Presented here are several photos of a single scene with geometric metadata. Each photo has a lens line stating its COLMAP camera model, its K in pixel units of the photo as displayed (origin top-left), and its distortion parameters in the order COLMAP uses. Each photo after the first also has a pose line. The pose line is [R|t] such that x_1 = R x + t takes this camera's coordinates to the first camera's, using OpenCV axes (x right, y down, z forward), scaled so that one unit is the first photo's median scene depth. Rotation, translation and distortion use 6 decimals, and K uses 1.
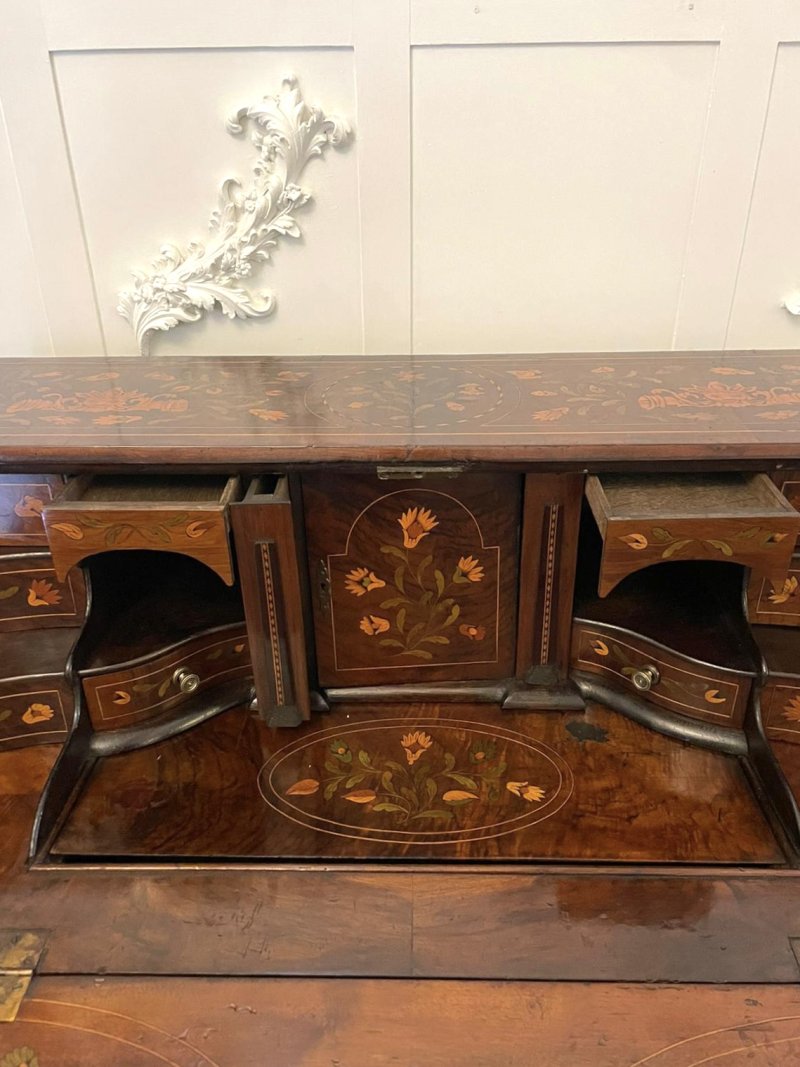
lens RADIAL K [[858.3, 0, 390.0], [0, 858.3, 537.7], [0, 0, 1]] dist [0.051140, 0.001973]
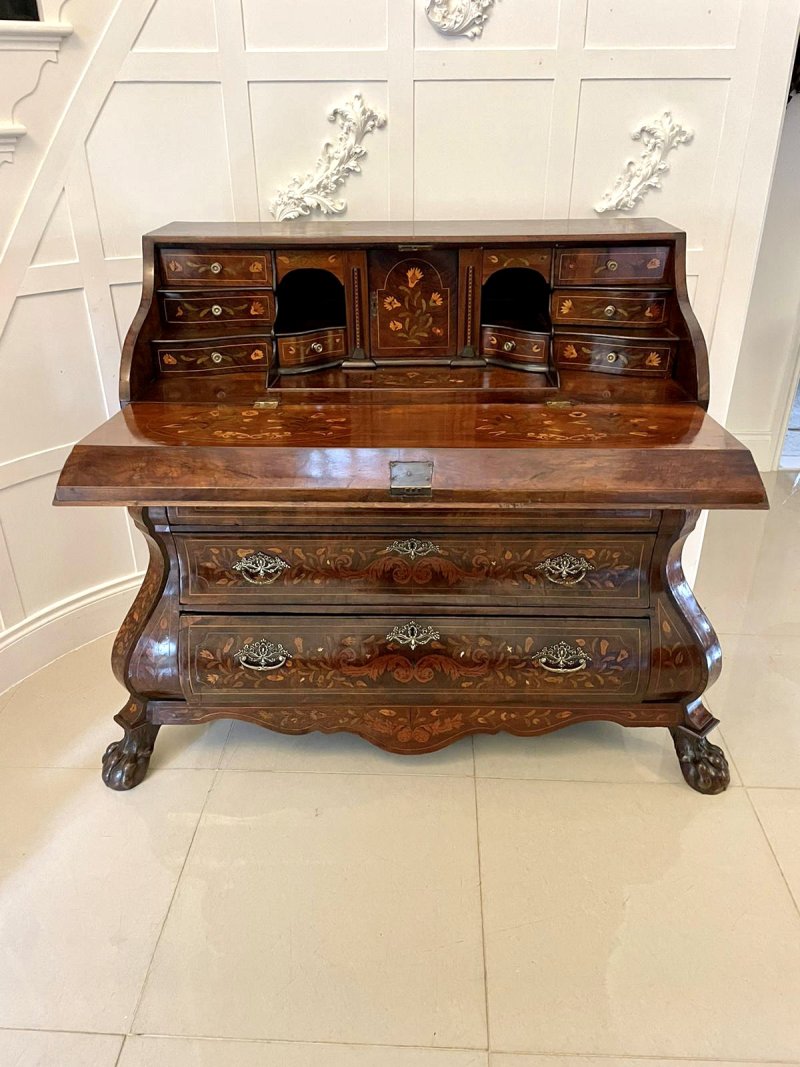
lens RADIAL K [[792.8, 0, 400.0], [0, 792.8, 533.5], [0, 0, 1]] dist [0.094523, -0.123038]
pose [[0.999980, 0.006120, 0.001533, -0.007010], [-0.006096, 0.999863, -0.015391, 0.685122], [-0.001627, 0.015381, 0.999880, -1.142600]]
